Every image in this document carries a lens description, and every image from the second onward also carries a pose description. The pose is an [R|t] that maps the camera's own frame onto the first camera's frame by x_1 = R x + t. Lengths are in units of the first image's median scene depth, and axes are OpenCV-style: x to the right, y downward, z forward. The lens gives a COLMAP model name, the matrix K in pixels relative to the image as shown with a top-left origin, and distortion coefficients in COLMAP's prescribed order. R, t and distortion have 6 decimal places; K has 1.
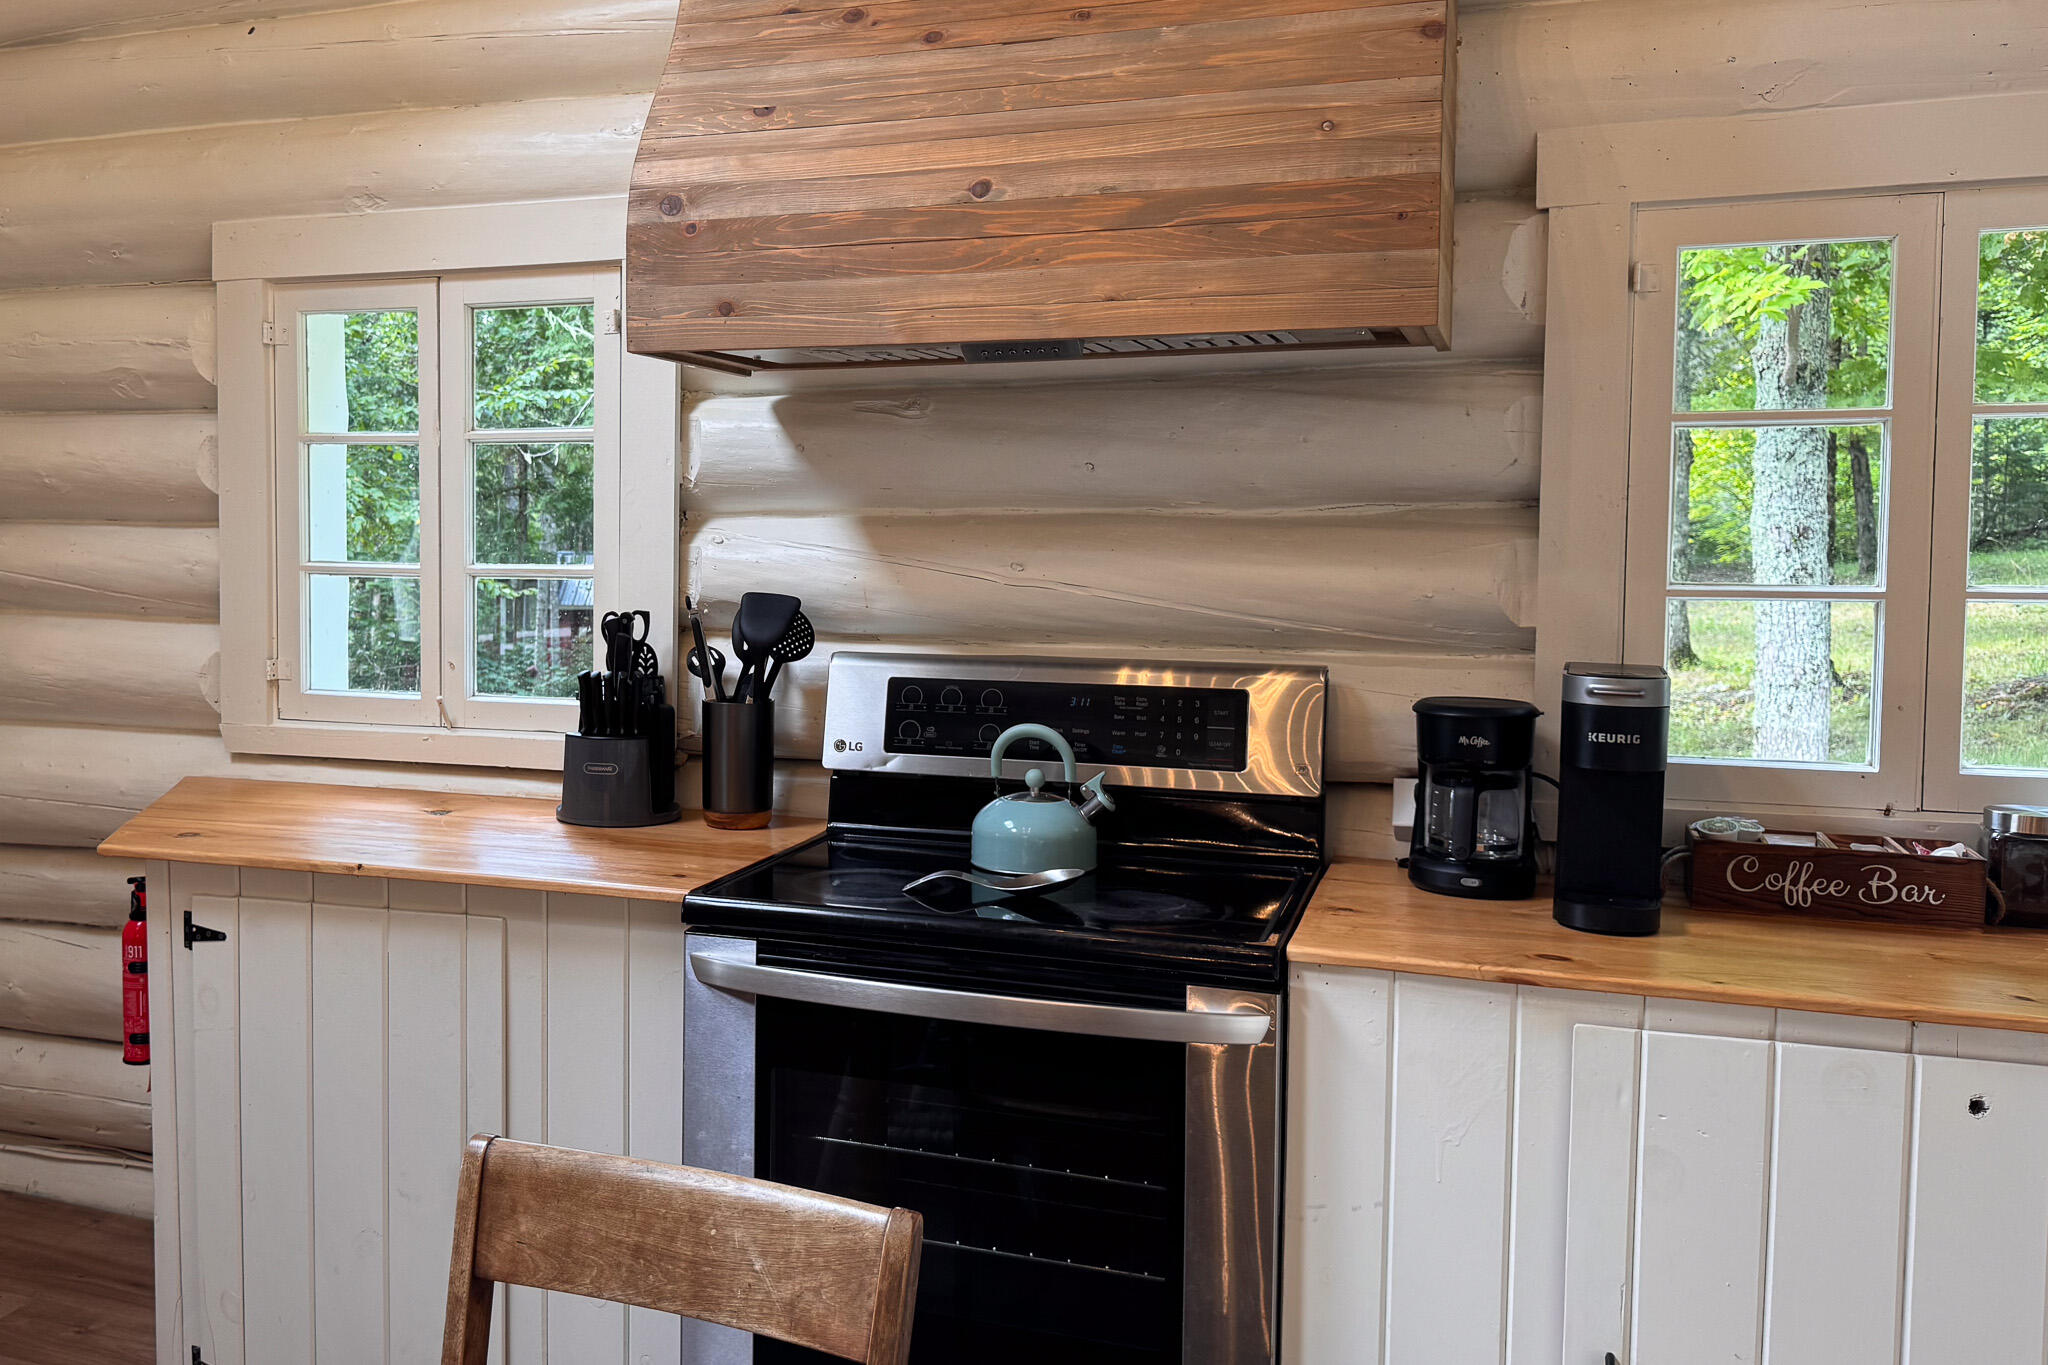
lens RADIAL K [[1792.2, 0, 763.8], [0, 1792.2, 627.4], [0, 0, 1]] dist [0.192860, -0.462054]
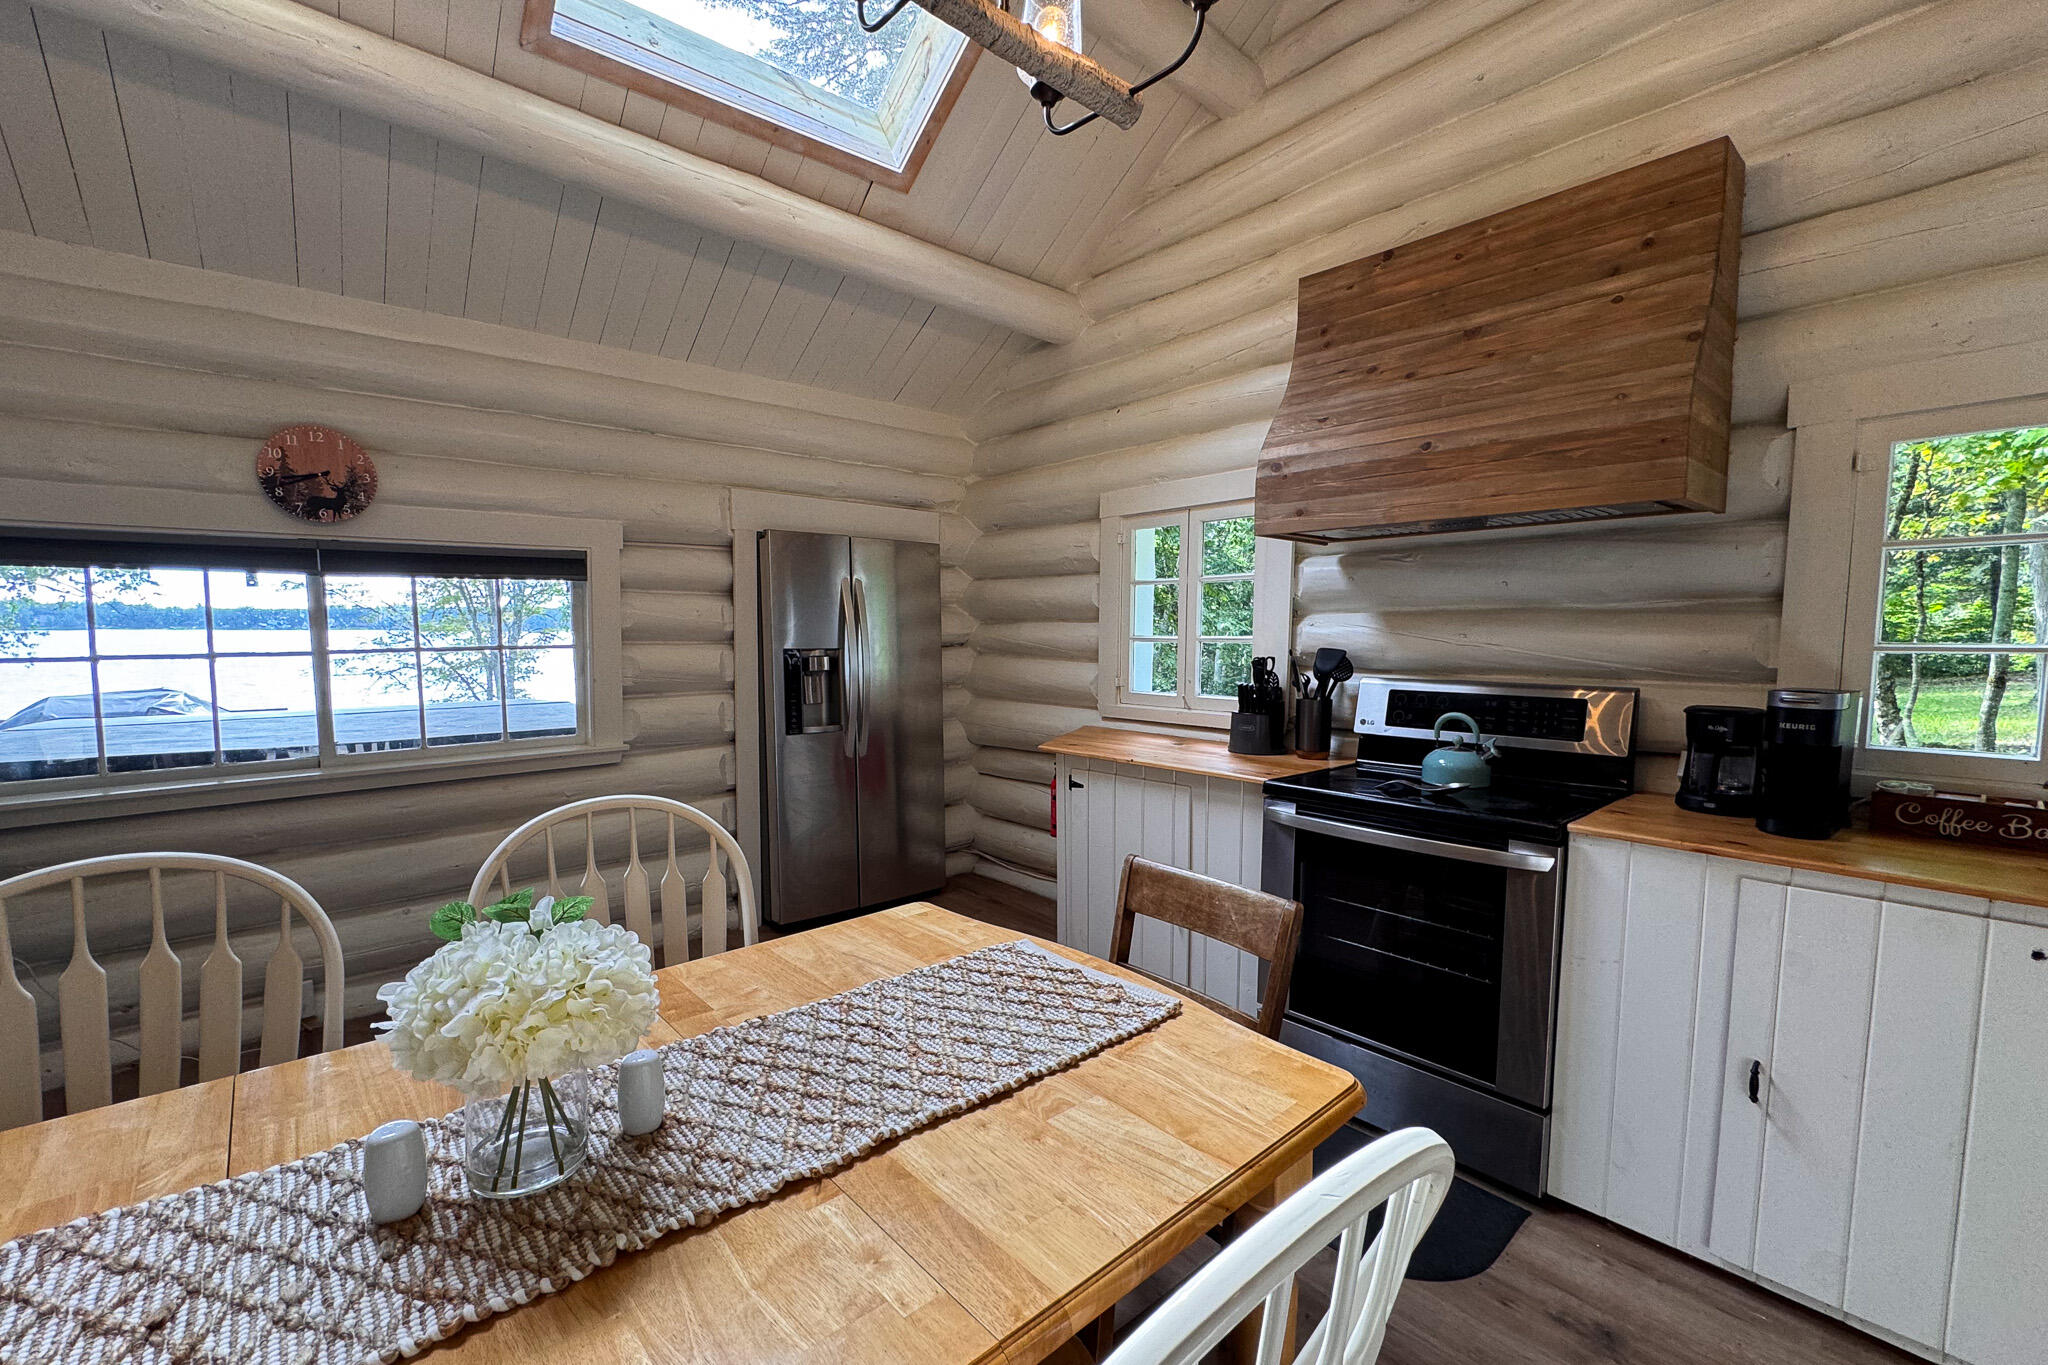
lens RADIAL K [[847.0, 0, 1014.5], [0, 847.0, 700.2], [0, 0, 1]] dist [-0.000066, -0.000166]
pose [[0.896121, 0.034008, -0.442505, 0.125590], [-0.024962, 0.999344, 0.026253, 0.027814], [0.443108, -0.012480, 0.896381, -0.057890]]
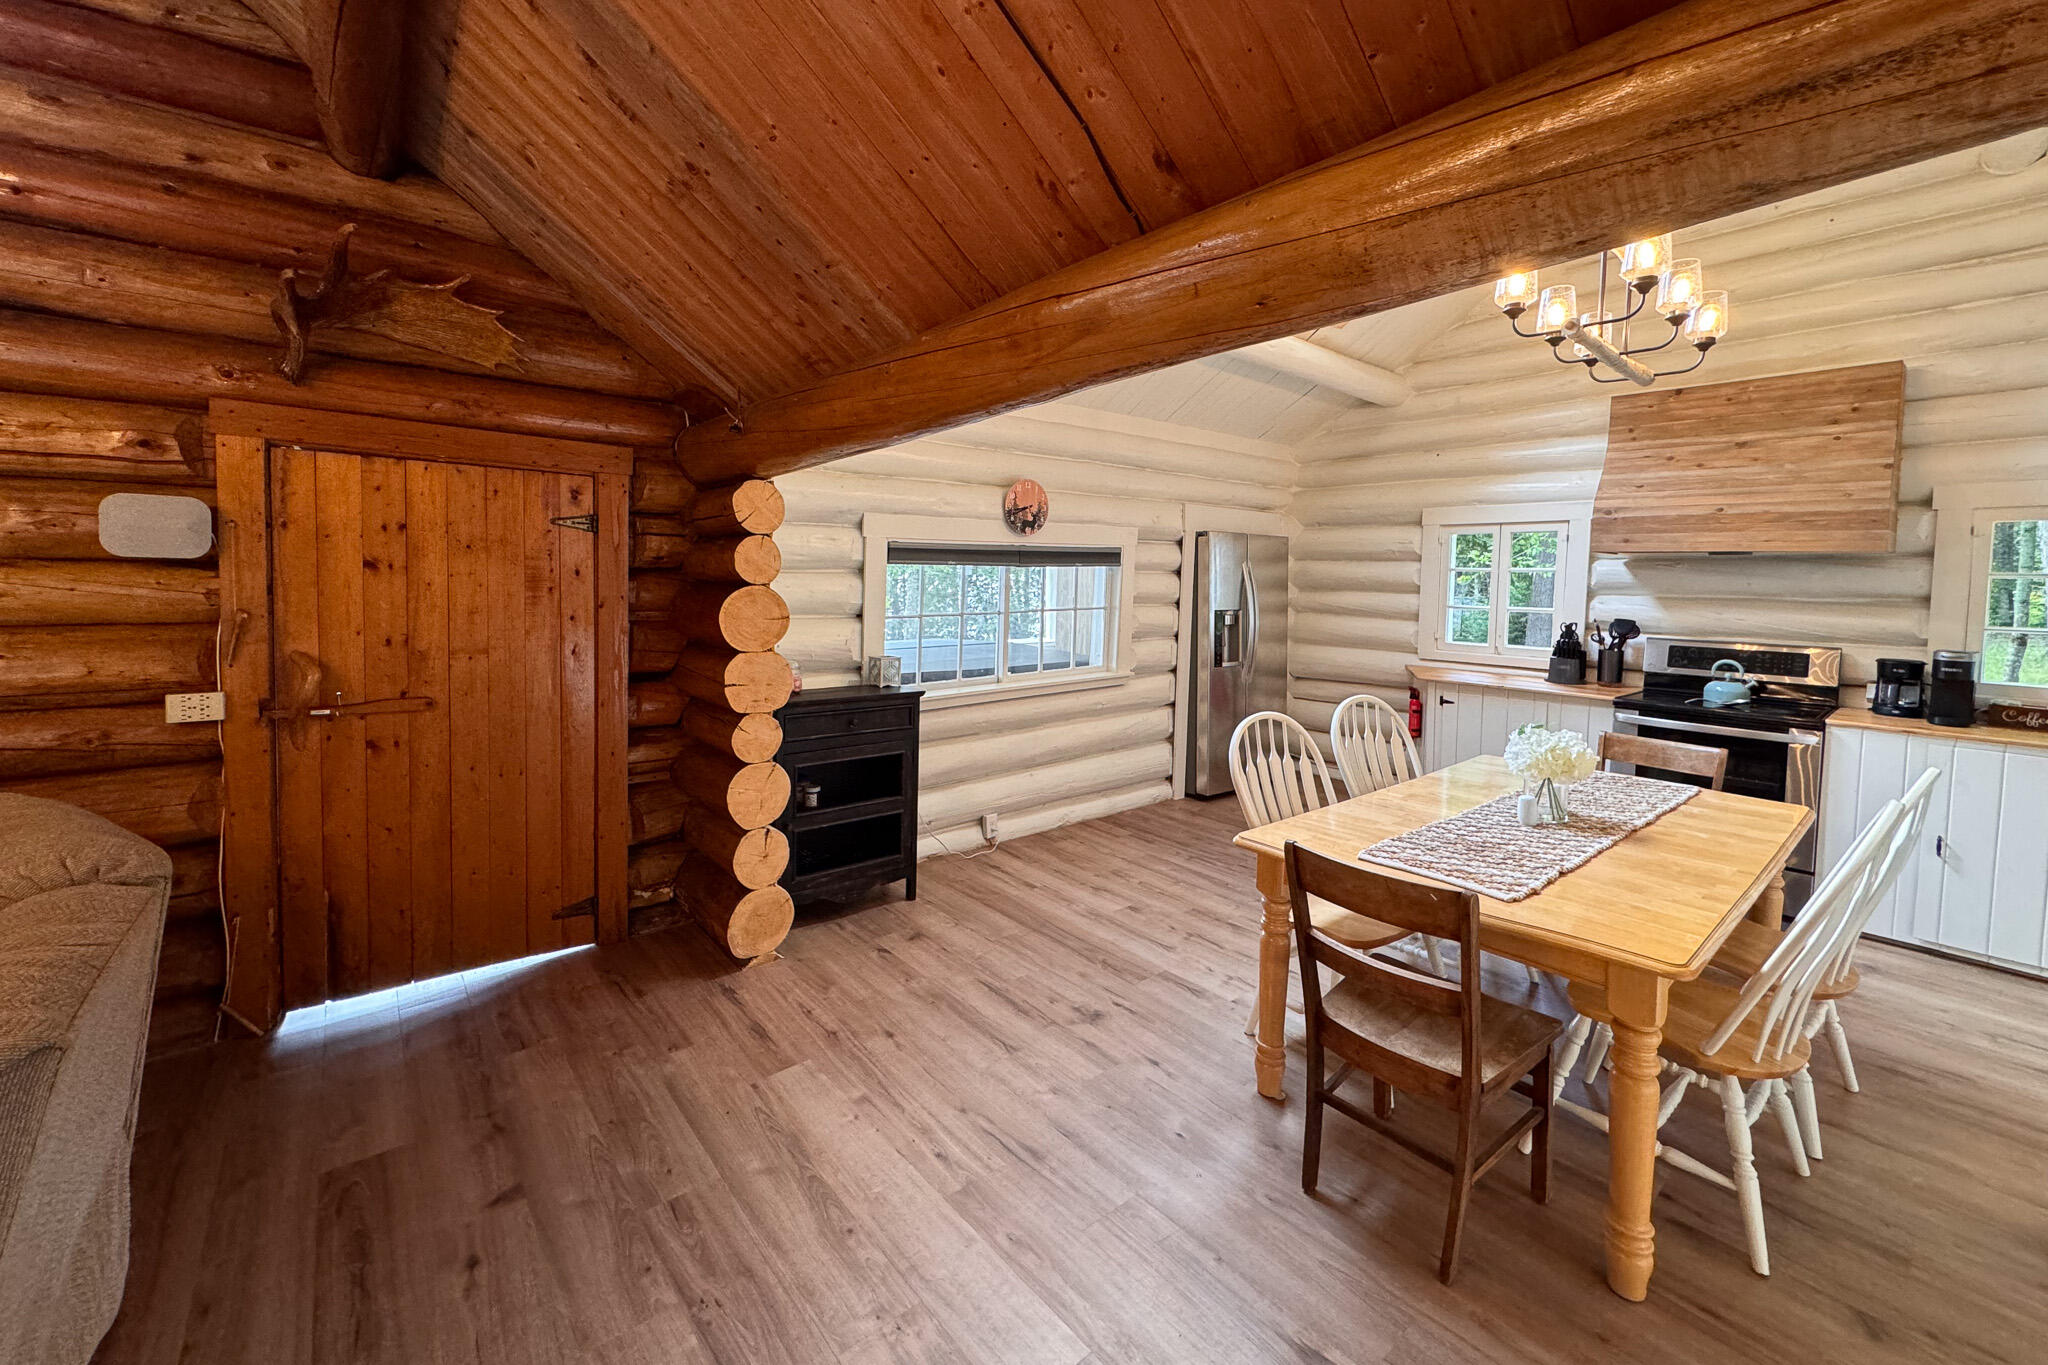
lens RADIAL K [[819.7, 0, 1025.4], [0, 819.7, 613.6], [0, 0, 1]] dist [-0.001479, -0.000223]
pose [[0.888024, 0.034130, -0.458529, -0.328609], [-0.040733, 0.999160, -0.004516, 0.026937], [0.457990, 0.022687, 0.888668, -1.004653]]
